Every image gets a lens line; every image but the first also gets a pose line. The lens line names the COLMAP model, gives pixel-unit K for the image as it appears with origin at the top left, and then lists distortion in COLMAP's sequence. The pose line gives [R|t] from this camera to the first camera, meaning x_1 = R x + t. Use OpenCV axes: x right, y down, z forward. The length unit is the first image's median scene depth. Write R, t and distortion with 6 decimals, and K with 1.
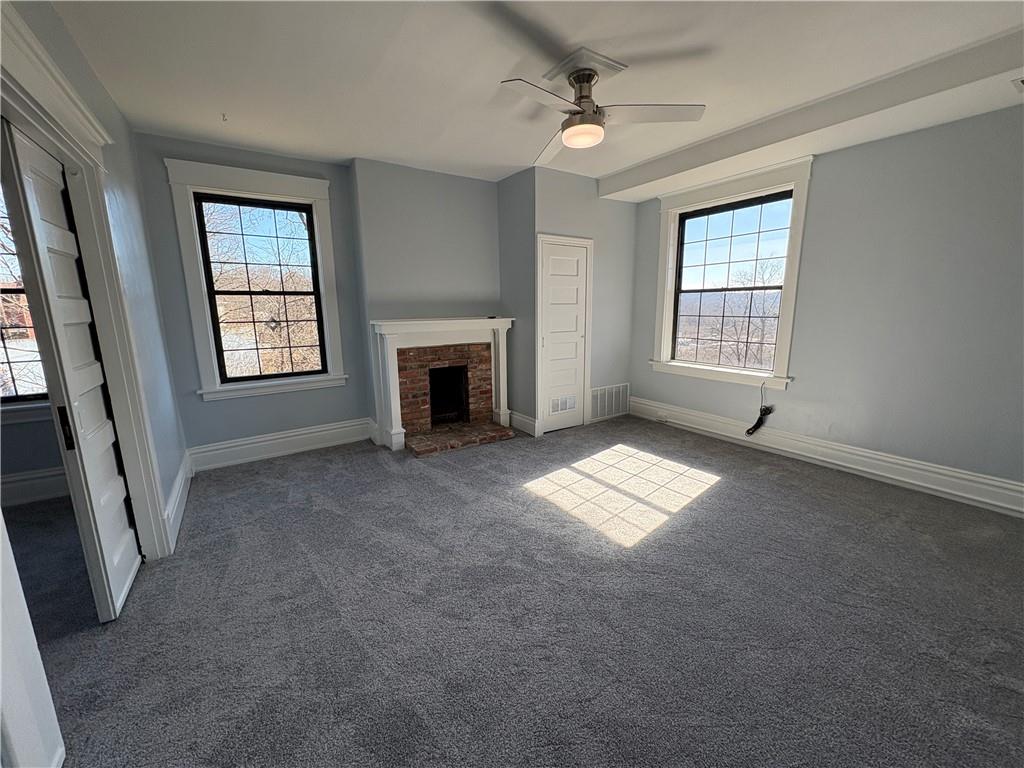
lens RADIAL K [[410.4, 0, 515.9], [0, 410.4, 384.0], [0, 0, 1]] dist [0.004125, -0.000031]
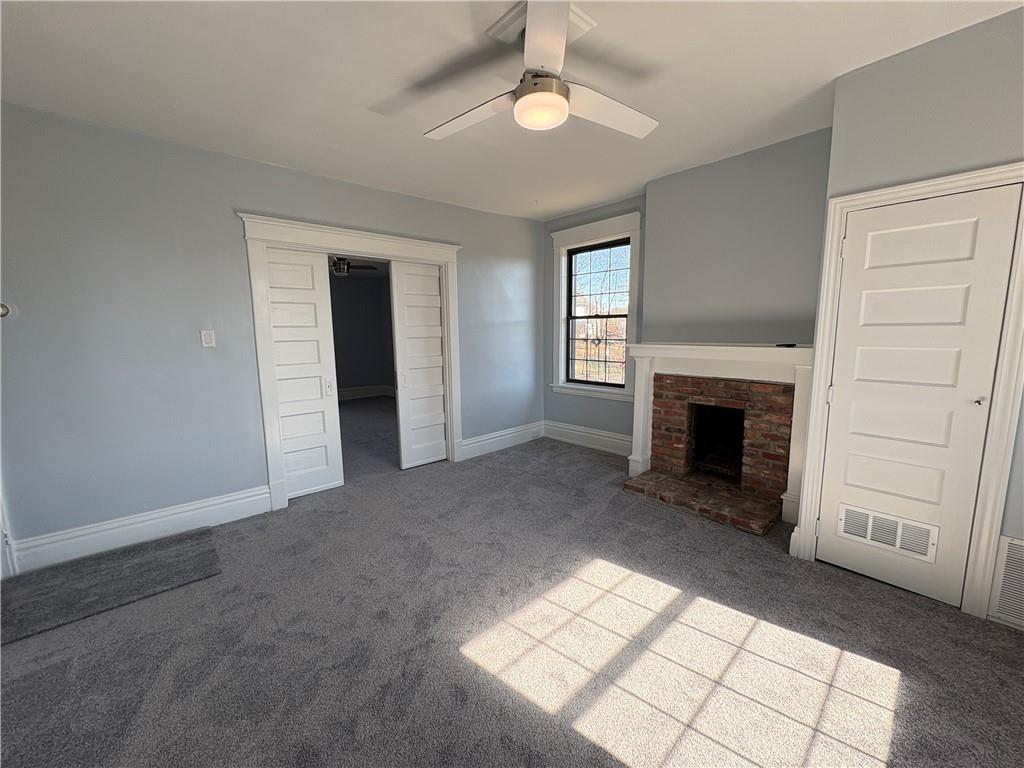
lens RADIAL K [[410.4, 0, 510.1], [0, 410.4, 383.9], [0, 0, 1]] dist [0.004125, -0.000031]
pose [[0.141371, 0.142285, -0.979678, 0.555027], [-0.176226, 0.977428, 0.116529, -0.108967], [0.974145, 0.156171, 0.163254, 0.514437]]
